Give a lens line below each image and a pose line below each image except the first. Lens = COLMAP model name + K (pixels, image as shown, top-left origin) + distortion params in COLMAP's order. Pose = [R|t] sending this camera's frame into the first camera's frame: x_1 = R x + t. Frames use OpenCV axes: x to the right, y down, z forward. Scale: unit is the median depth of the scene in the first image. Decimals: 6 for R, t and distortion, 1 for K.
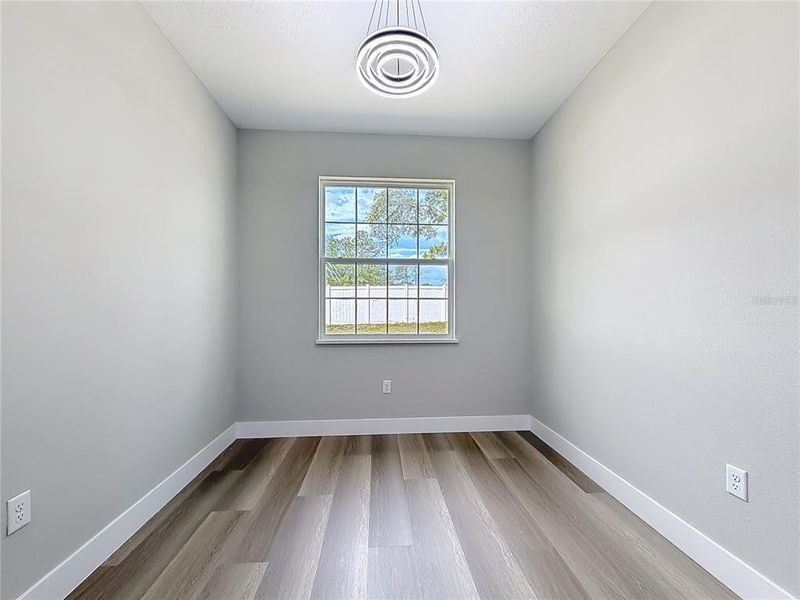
lens RADIAL K [[324.8, 0, 402.6], [0, 324.8, 300.0], [0, 0, 1]] dist [-0.001126, -0.000357]
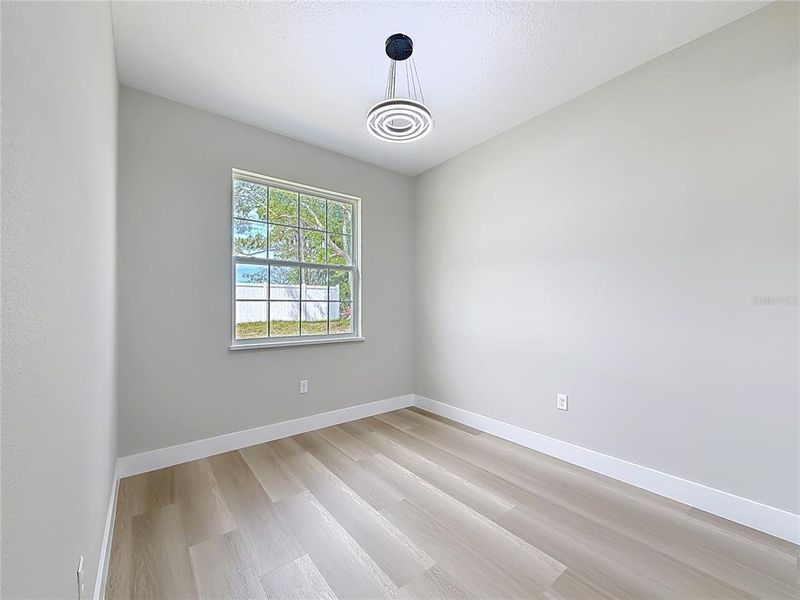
lens RADIAL K [[318.2, 0, 400.4], [0, 318.2, 296.8], [0, 0, 1]] dist [0.008845, -0.000108]
pose [[0.838592, 0.014690, 0.544561, -0.348102], [-0.006532, 0.999836, -0.016912, -0.002664], [-0.544720, 0.010625, 0.838551, -0.018249]]
